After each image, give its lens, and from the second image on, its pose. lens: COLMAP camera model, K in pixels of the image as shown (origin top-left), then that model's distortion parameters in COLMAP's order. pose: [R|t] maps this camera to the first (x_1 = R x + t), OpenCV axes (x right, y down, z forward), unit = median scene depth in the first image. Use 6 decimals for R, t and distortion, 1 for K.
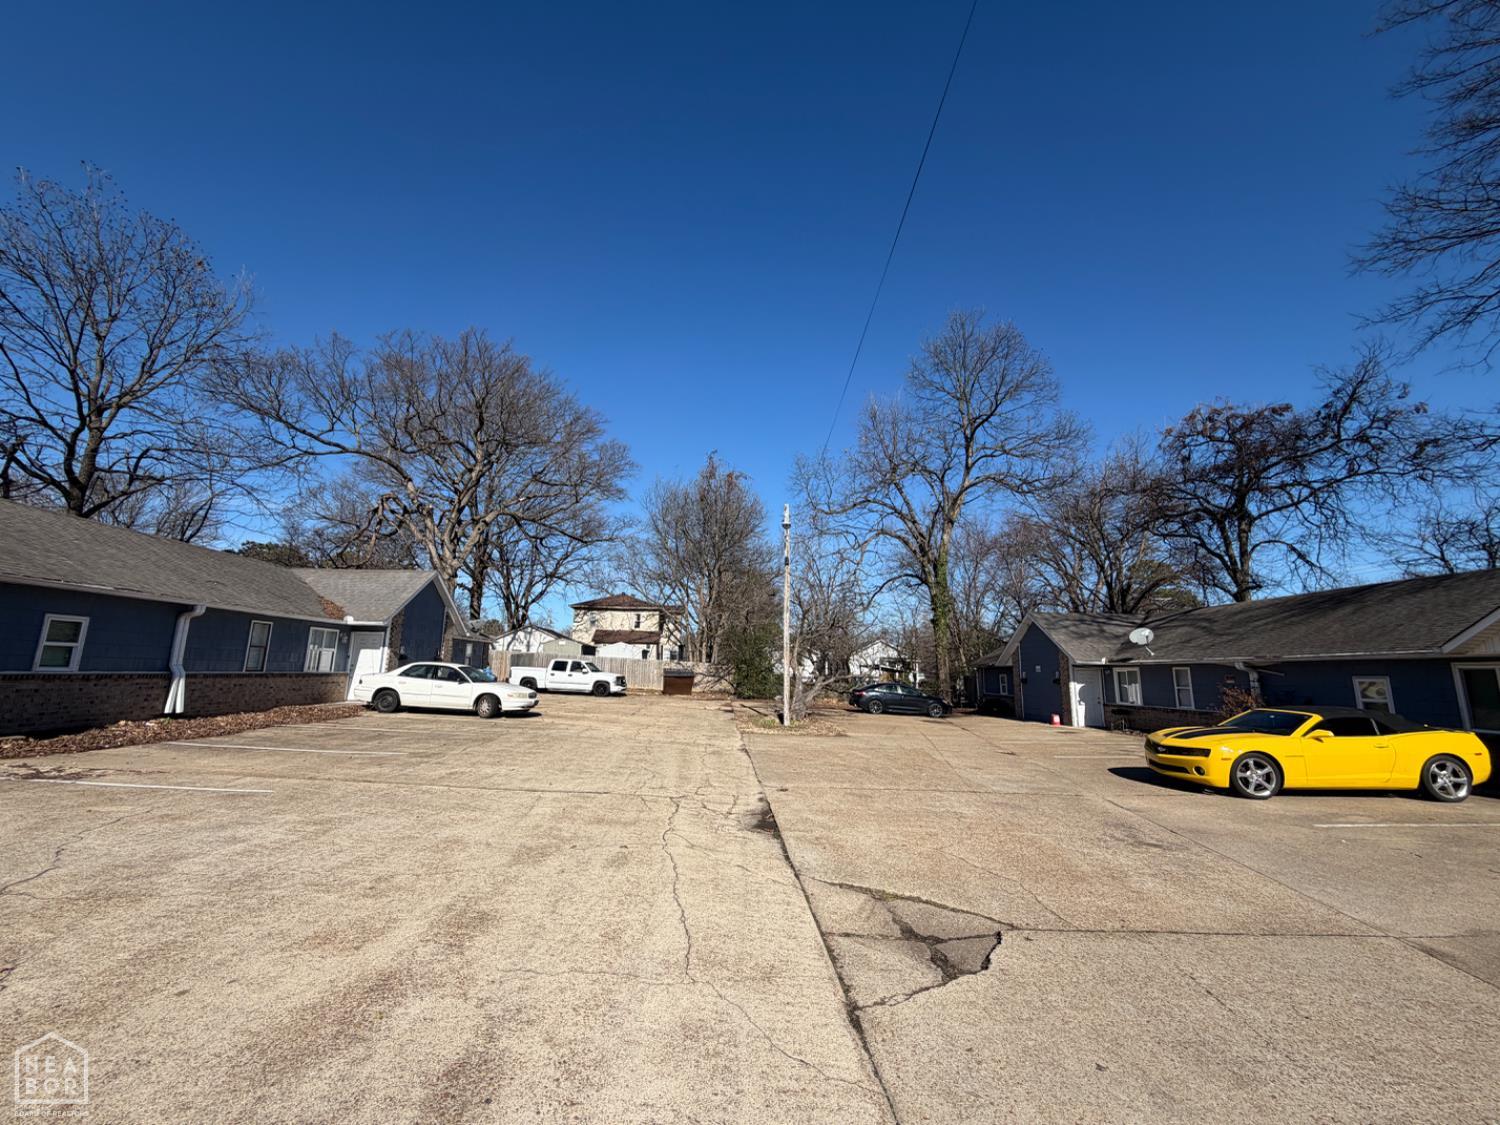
lens RADIAL K [[595.6, 0, 745.7], [0, 595.6, 562.8], [0, 0, 1]] dist [-0.000939, 0.000855]
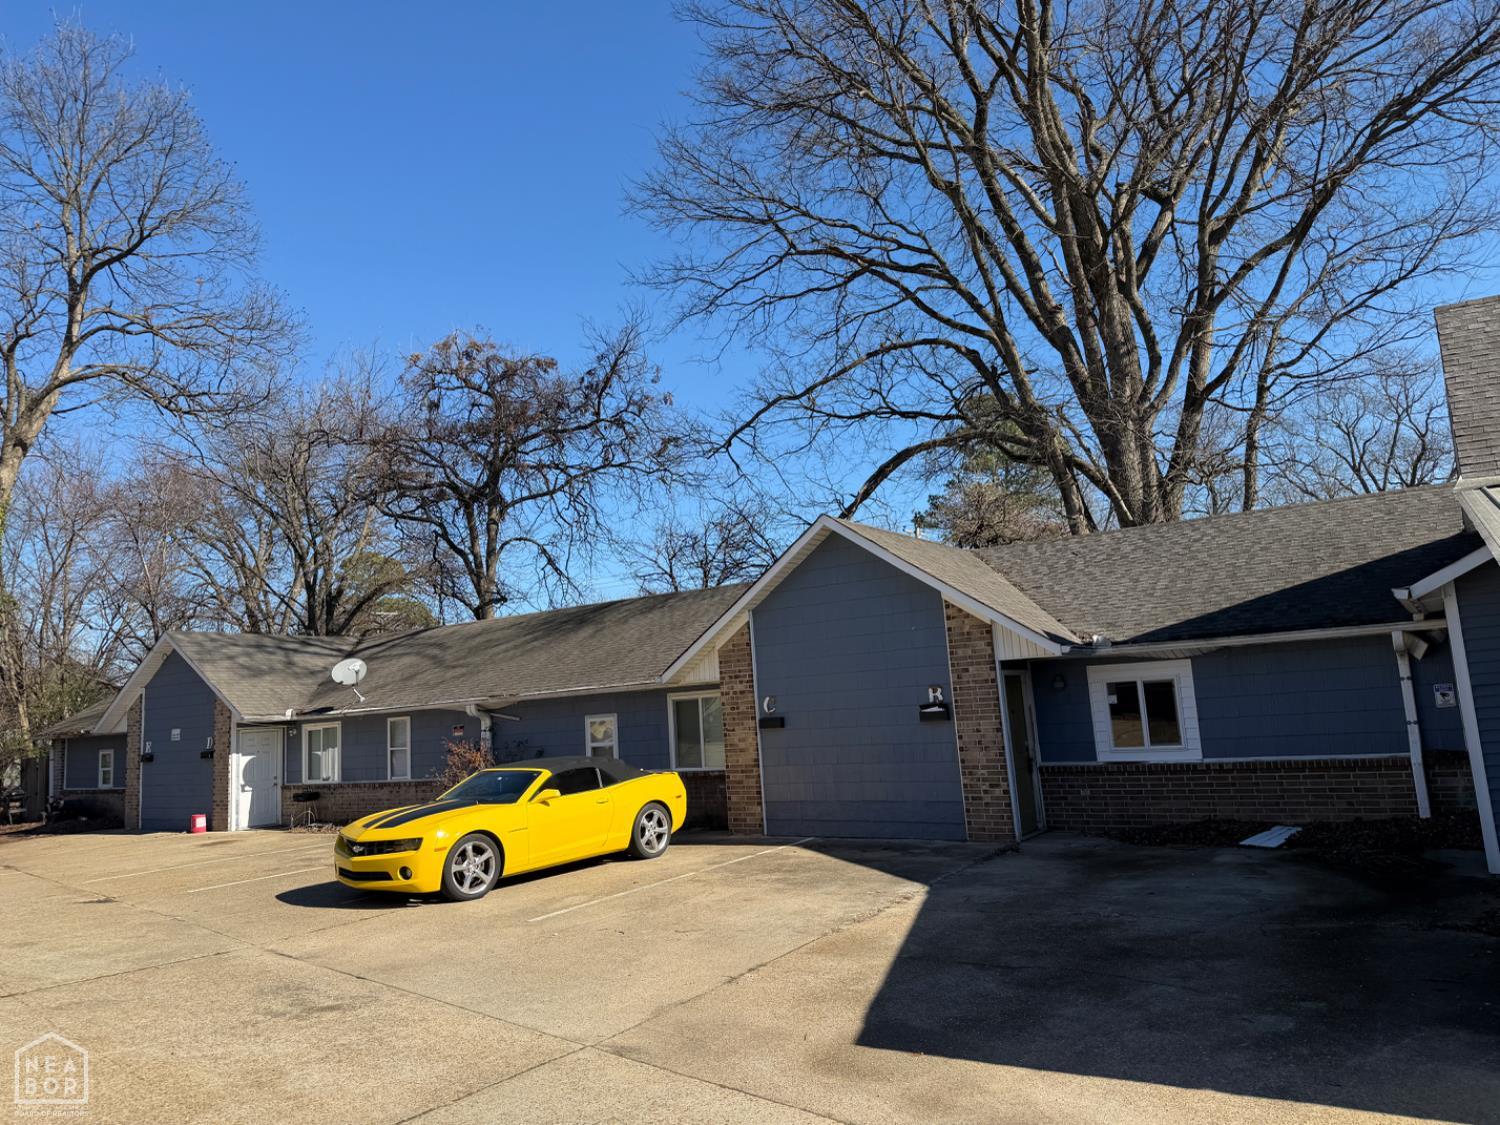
lens RADIAL K [[1041.6, 0, 750.0], [0, 1041.6, 562.5], [0, 0, 1]] dist [0.080086, -0.120360]
pose [[0.588337, 0.063843, 0.806091, 0.007265], [-0.077134, 0.996764, -0.022647, 0.000844], [-0.804928, -0.048853, 0.591357, 0.005670]]
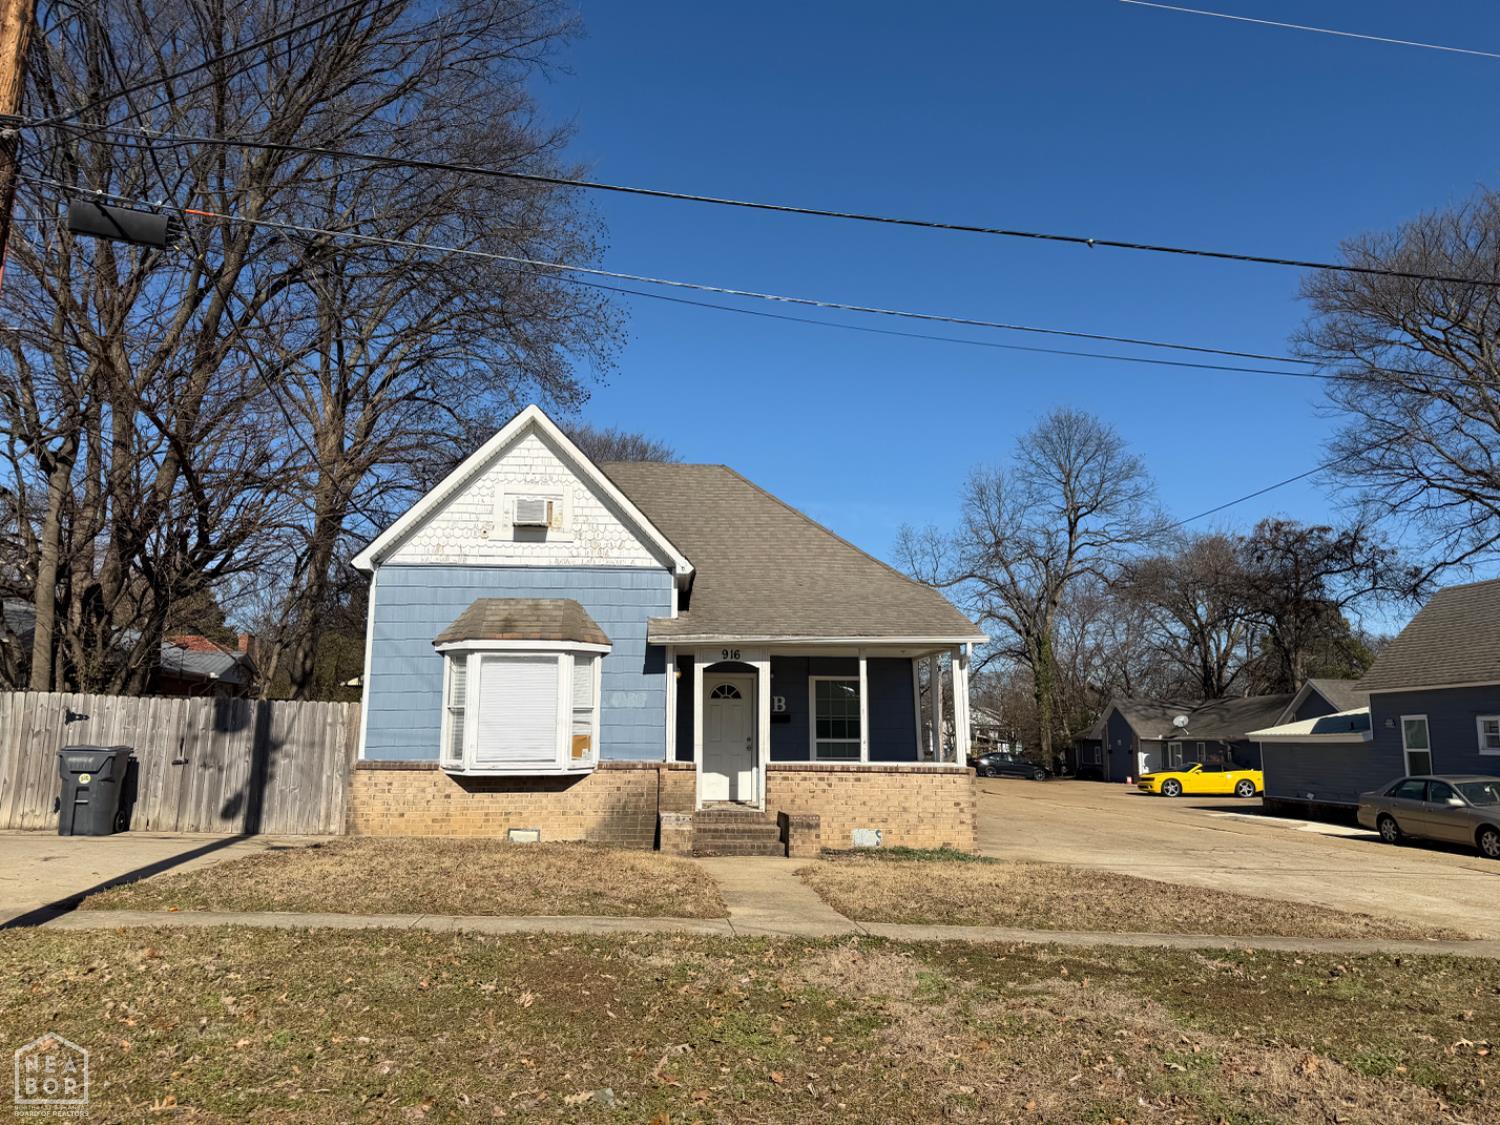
lens RADIAL K [[1041.6, 0, 750.0], [0, 1041.6, 562.5], [0, 0, 1]] dist [0.080086, -0.120360]
pose [[0.999063, 0.008552, 0.042427, -0.320957], [-0.009061, 0.999889, 0.011832, -0.182060], [-0.042321, -0.012205, 0.999030, -0.974205]]
